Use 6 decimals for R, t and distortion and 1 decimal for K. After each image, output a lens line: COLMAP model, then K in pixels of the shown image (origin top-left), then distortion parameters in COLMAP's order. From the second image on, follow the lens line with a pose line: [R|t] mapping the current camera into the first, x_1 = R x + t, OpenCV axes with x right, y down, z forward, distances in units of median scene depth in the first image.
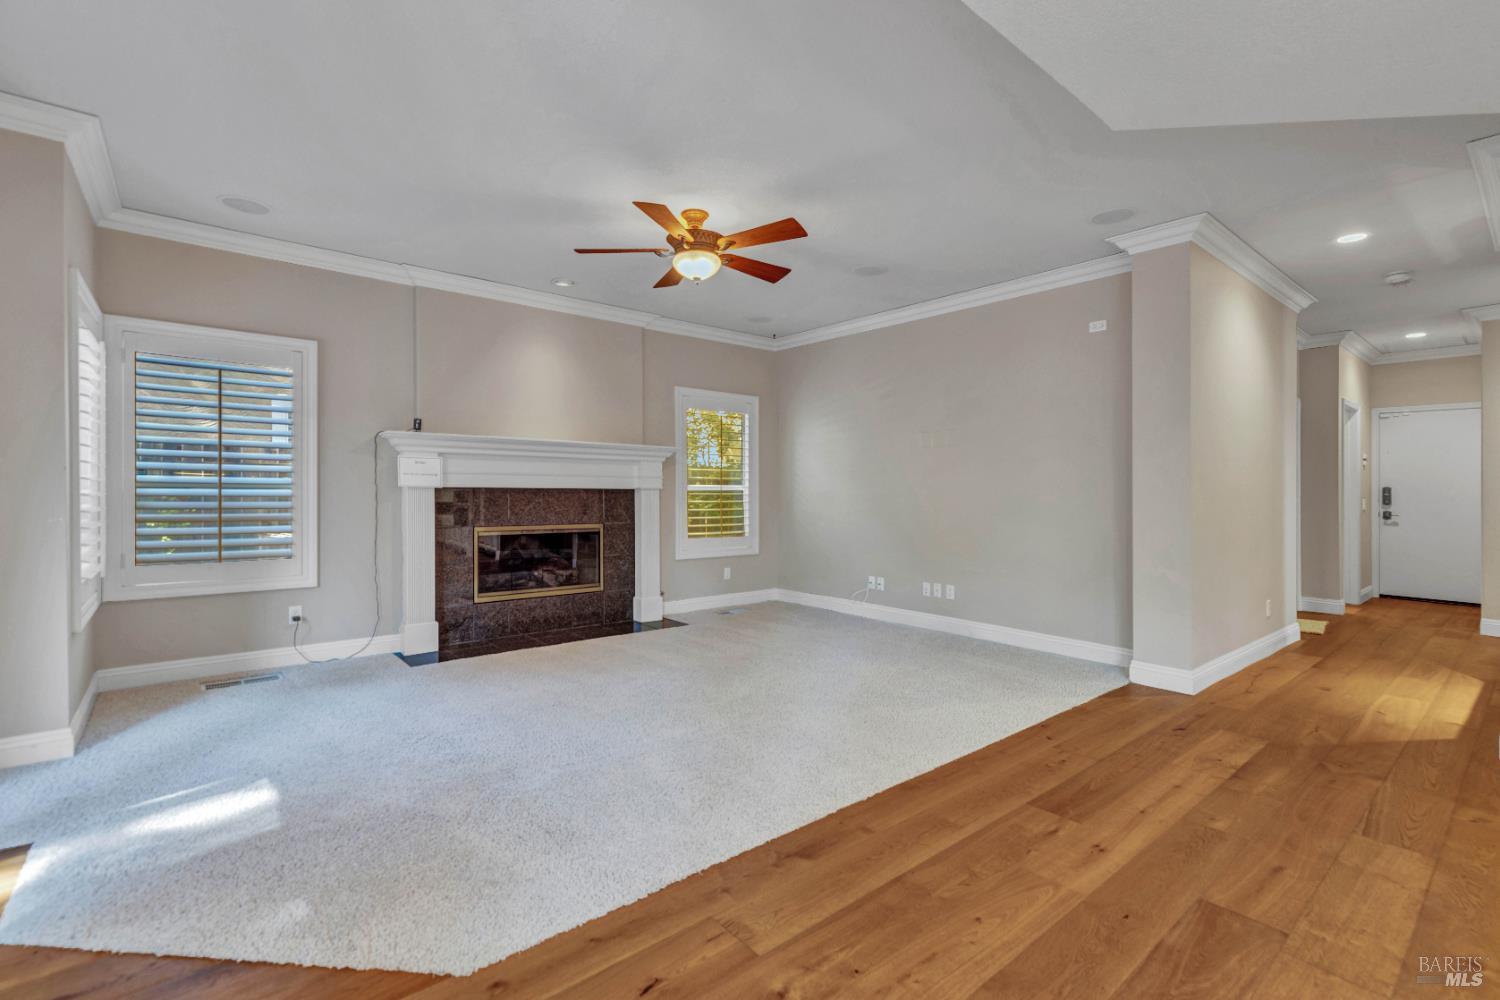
lens RADIAL K [[683.6, 0, 757.6], [0, 683.6, 491.8], [0, 0, 1]] dist [0.012238, -0.004177]
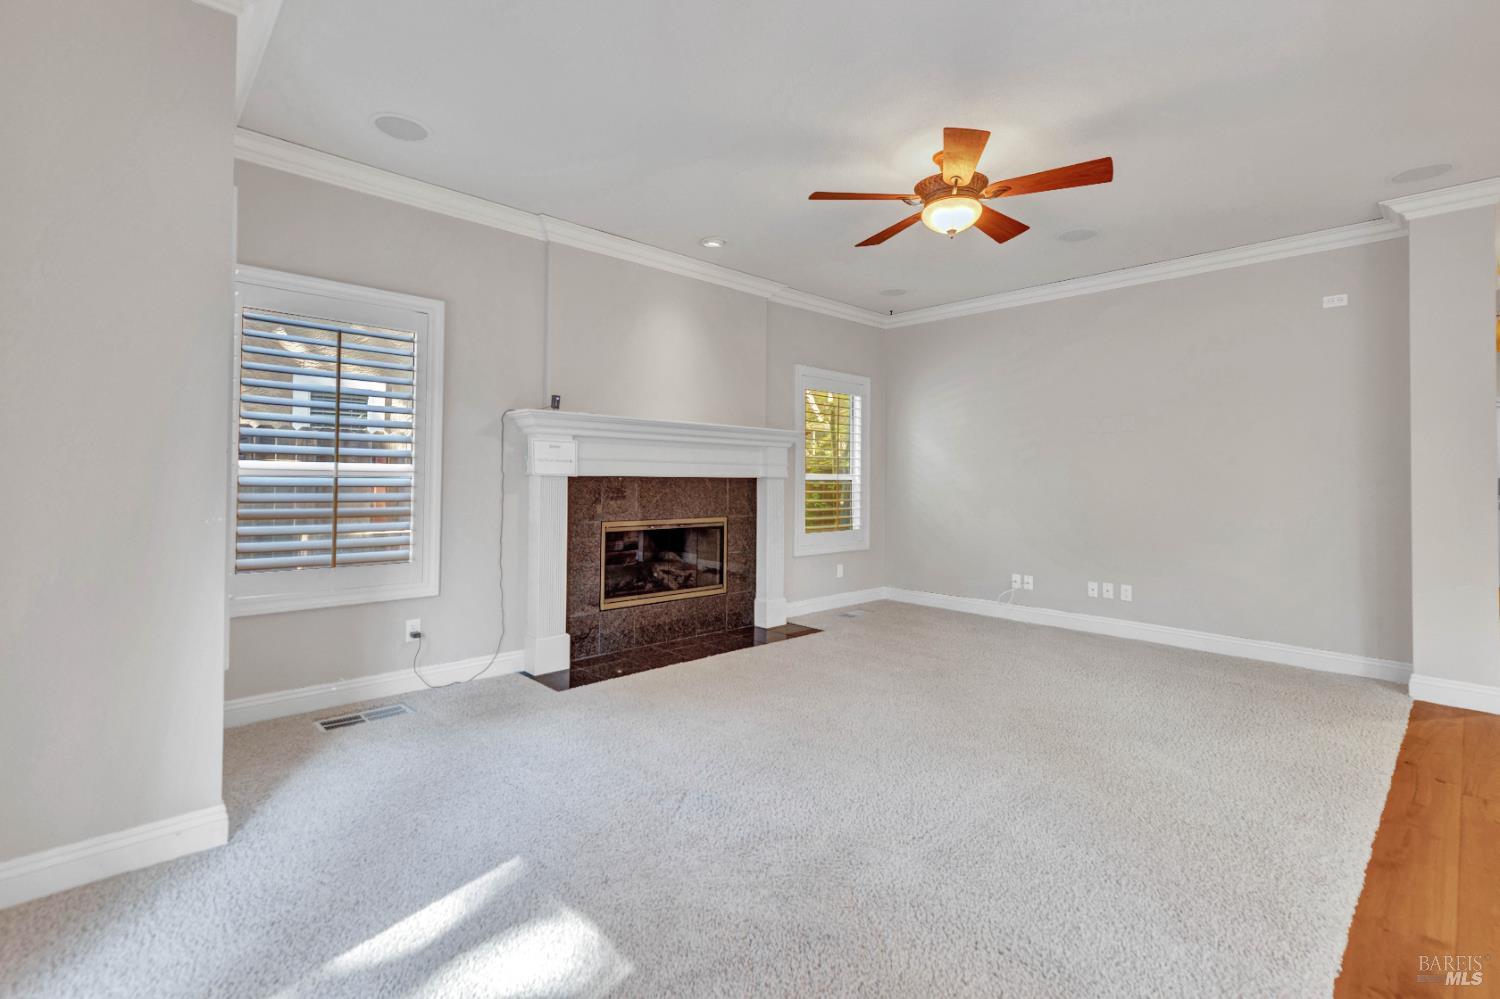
lens RADIAL K [[683.6, 0, 765.4], [0, 683.6, 462.3], [0, 0, 1]] dist [0.012238, -0.004177]
pose [[0.997759, 0.004508, 0.066755, -0.282267], [-0.002830, 0.999678, -0.025224, -0.002497], [-0.066847, 0.024978, 0.997451, 0.132476]]
